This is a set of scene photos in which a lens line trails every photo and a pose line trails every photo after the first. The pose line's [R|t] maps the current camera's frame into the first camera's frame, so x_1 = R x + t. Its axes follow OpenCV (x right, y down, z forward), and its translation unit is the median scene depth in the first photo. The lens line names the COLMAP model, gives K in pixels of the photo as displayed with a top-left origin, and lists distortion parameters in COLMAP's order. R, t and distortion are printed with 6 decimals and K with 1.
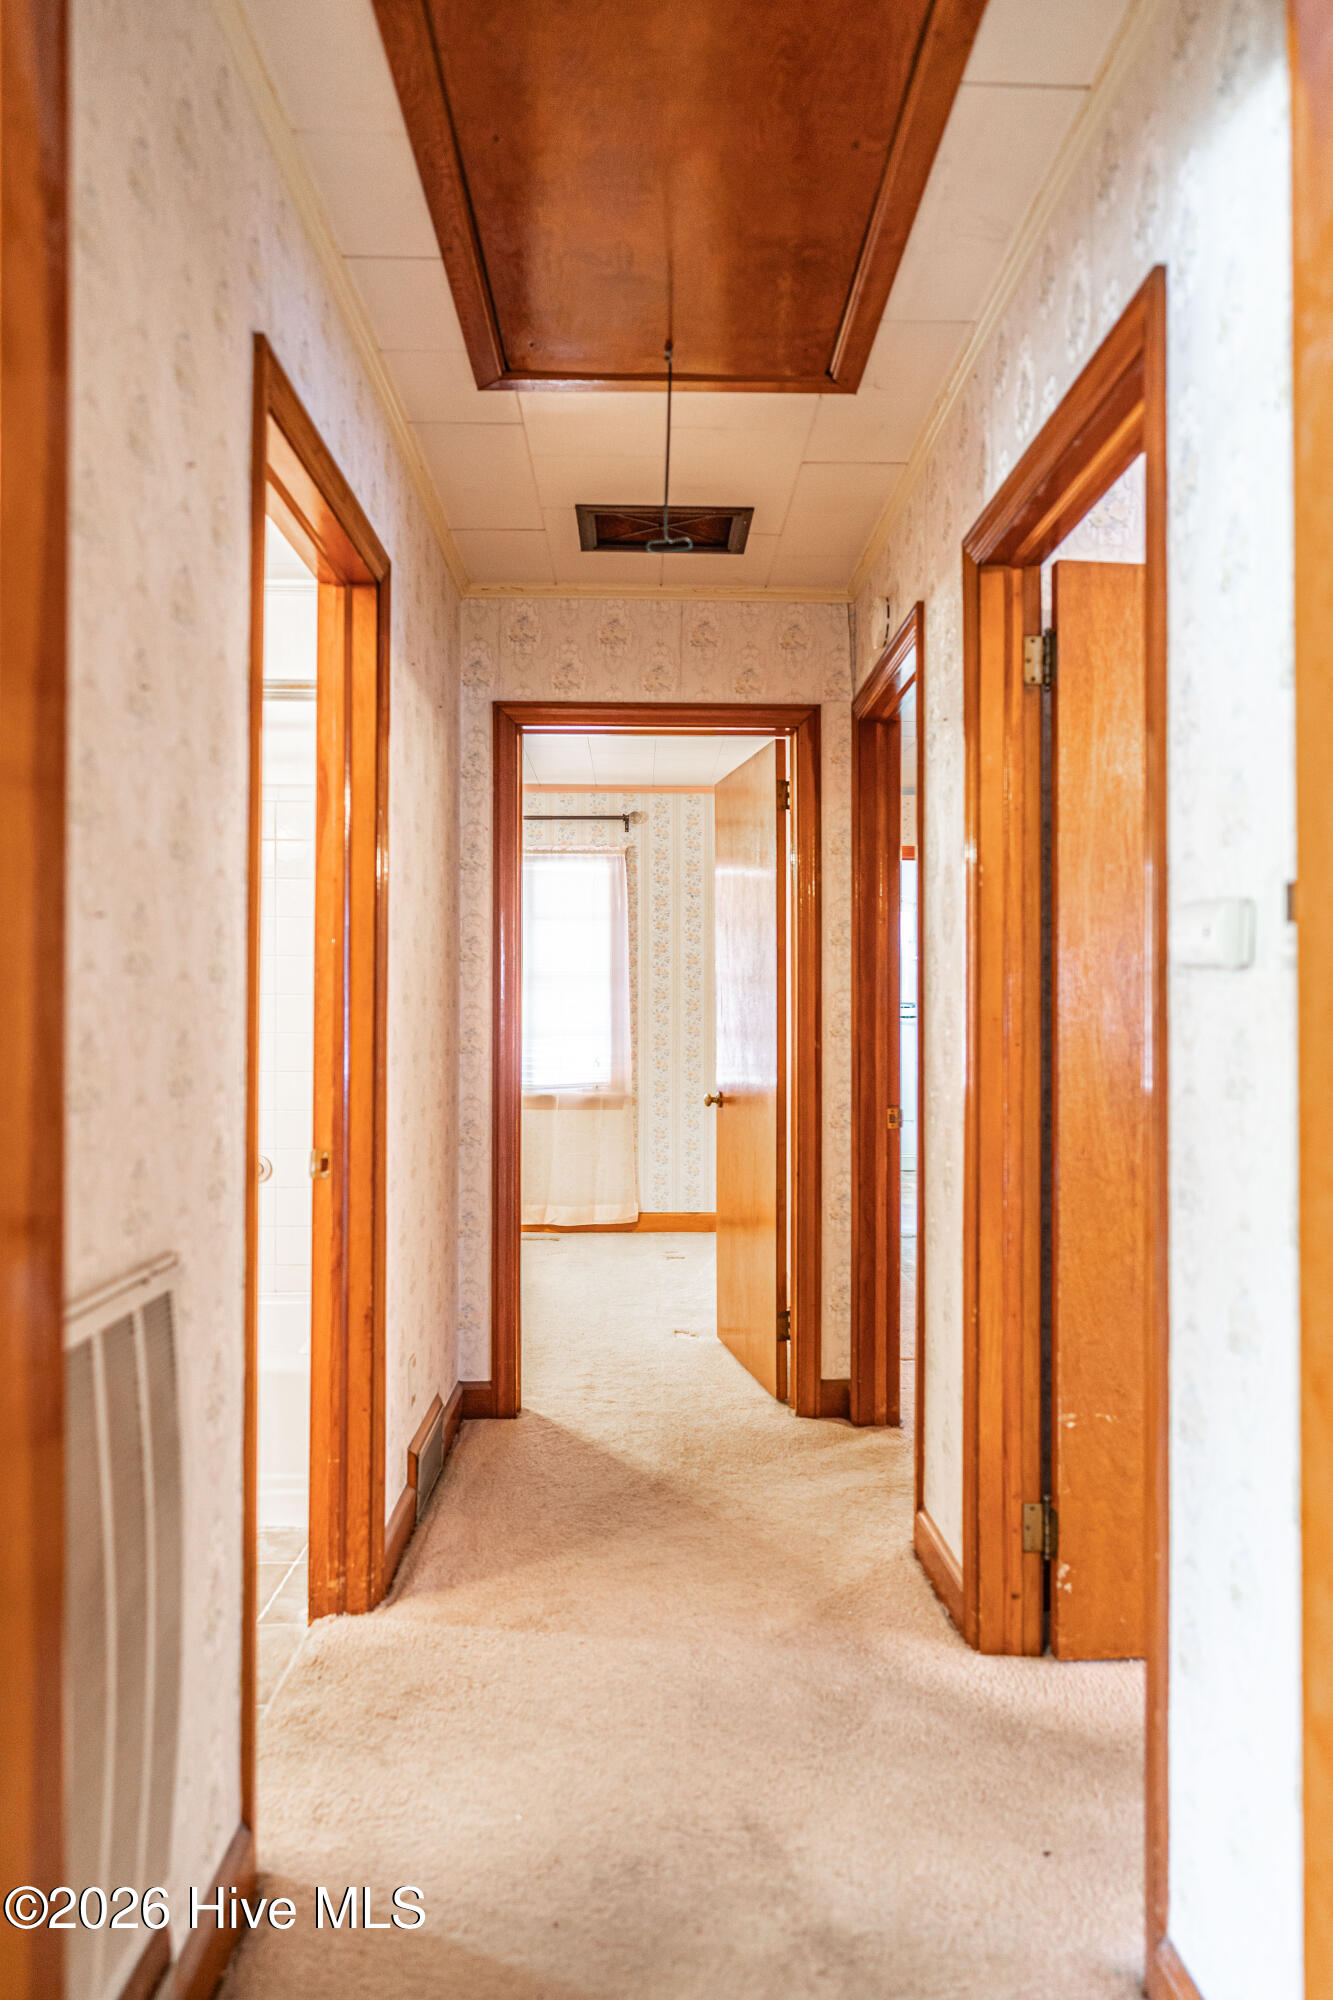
lens RADIAL K [[1353.1, 0, 666.5], [0, 1353.1, 1000.0], [0, 0, 1]] dist [-0.004577, 0.003842]
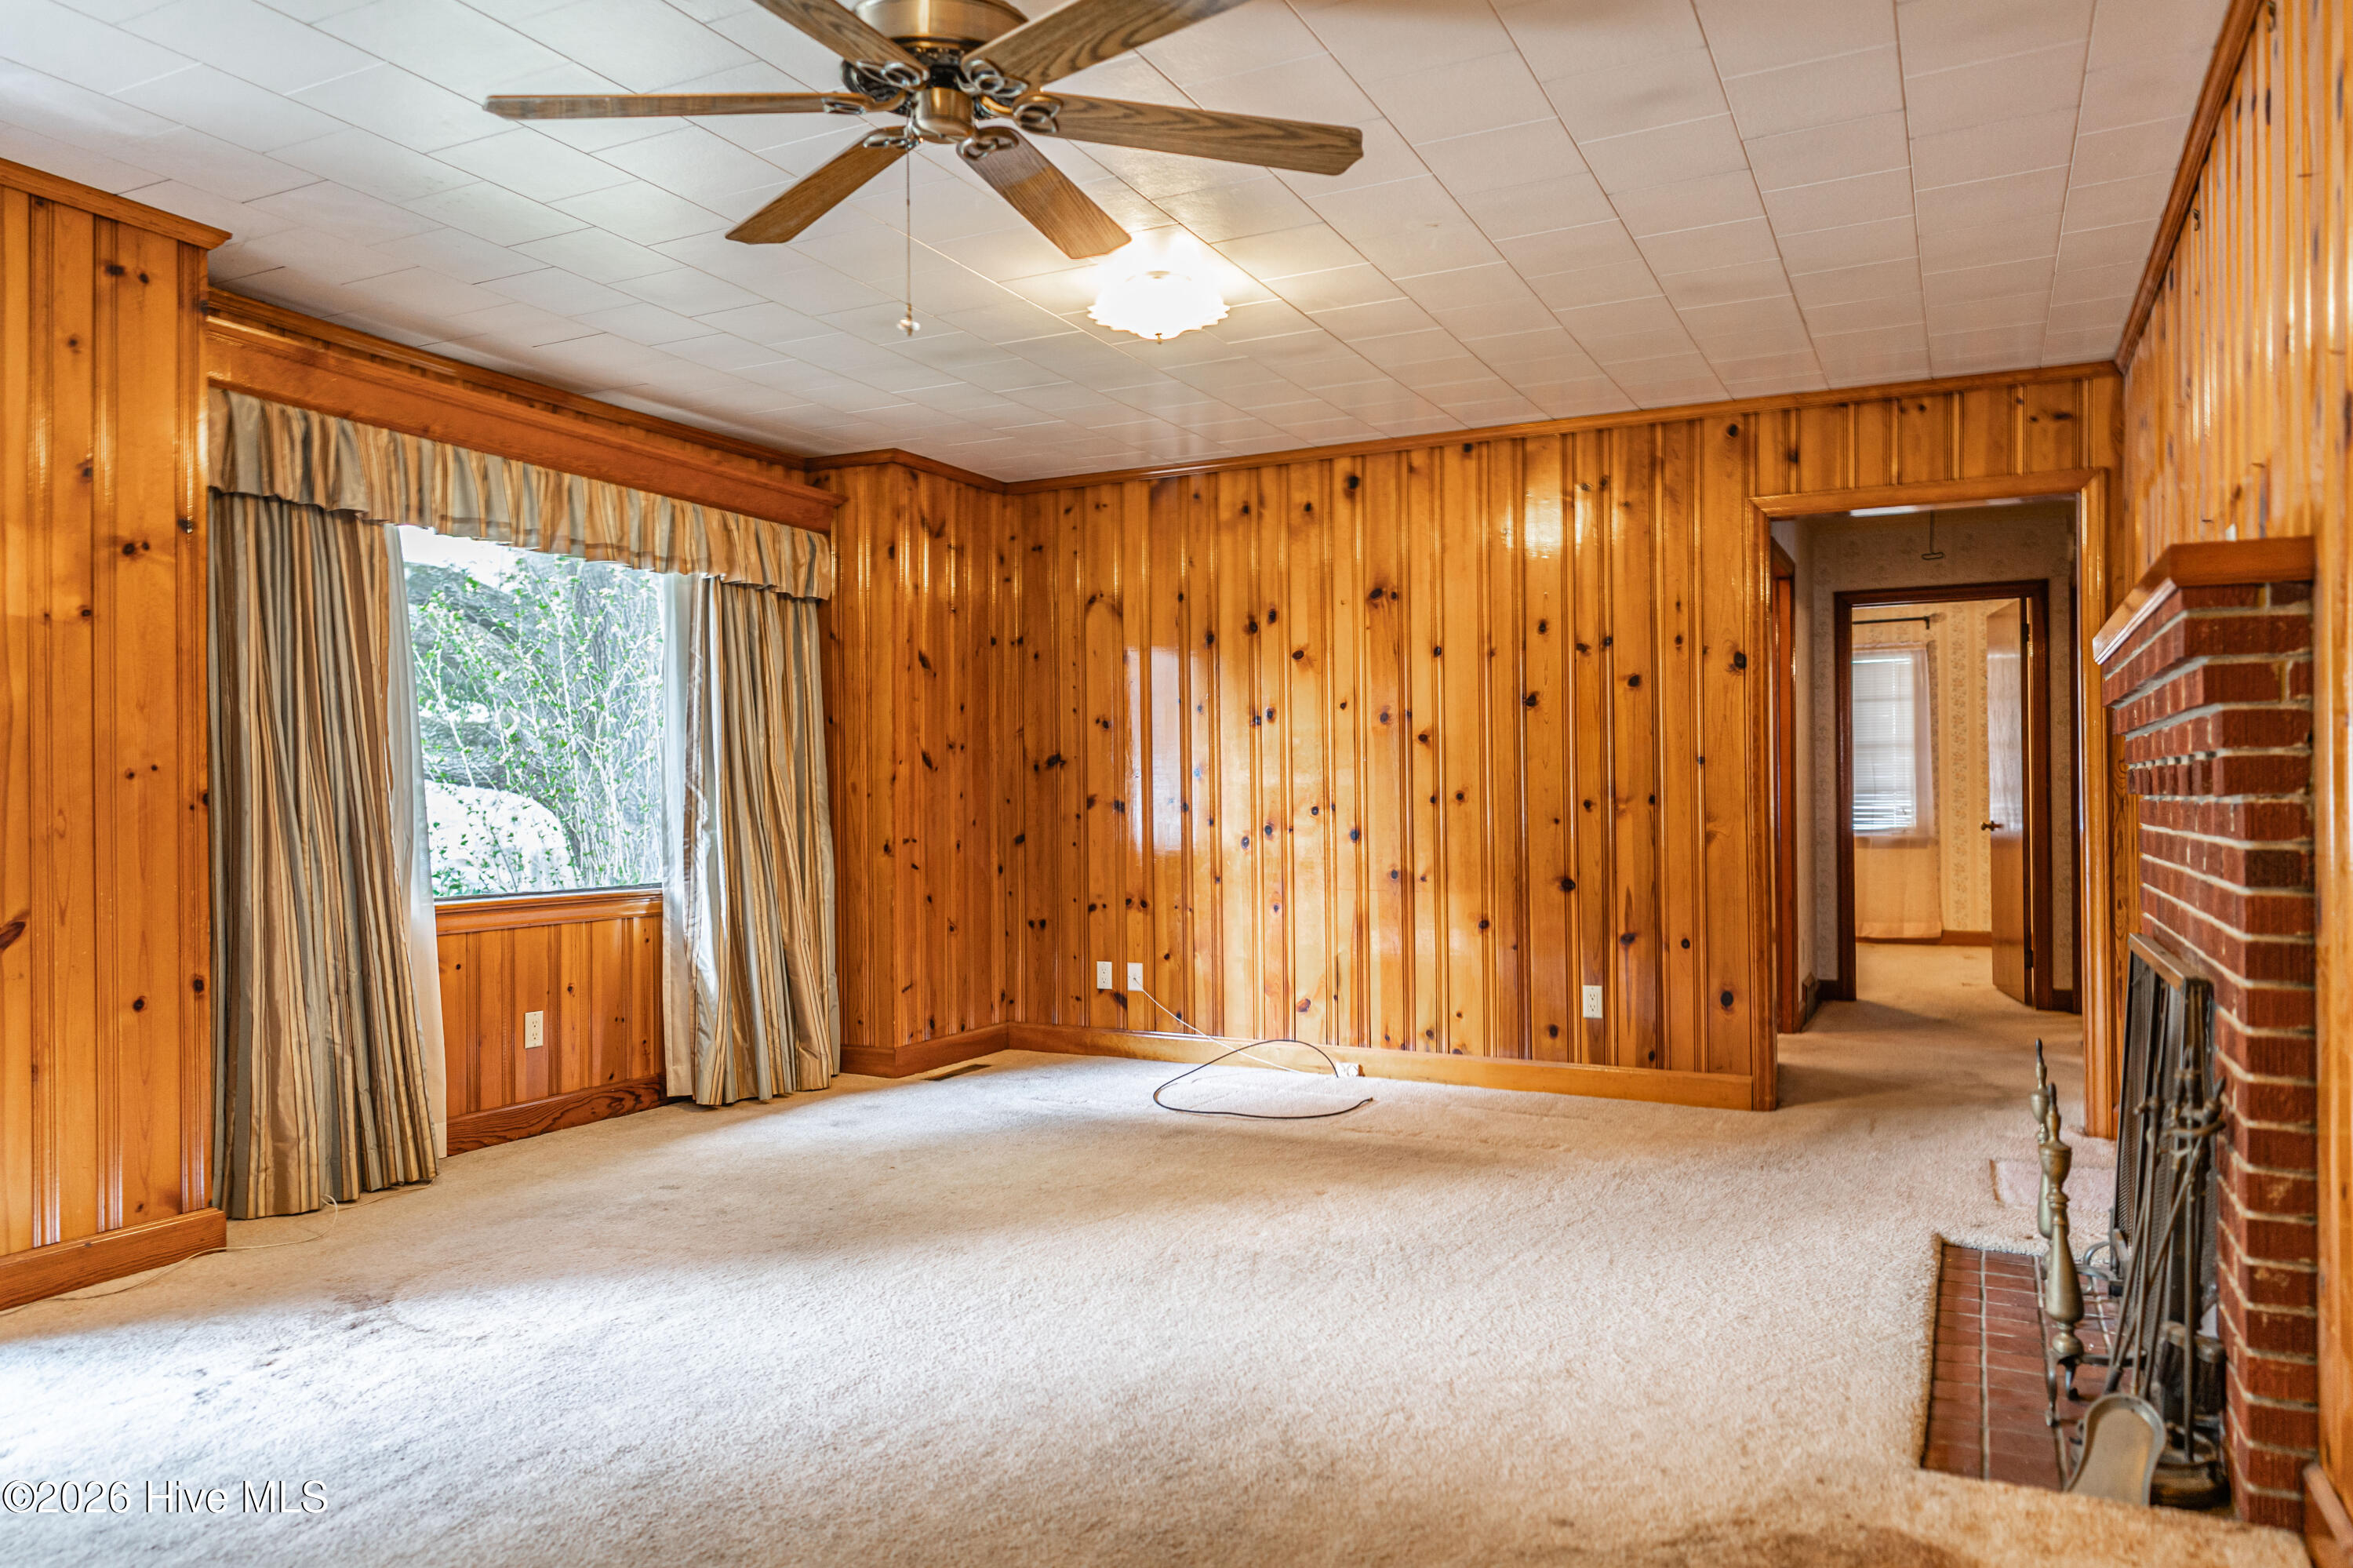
lens RADIAL K [[1592.0, 0, 1176.5], [0, 1592.0, 784.0], [0, 0, 1]] dist [-0.004577, 0.003842]
pose [[0.885413, -0.010950, -0.464676, 0.039139], [0.014963, 0.999876, 0.004948, 0.002614], [0.464564, -0.011334, 0.885467, -0.660380]]
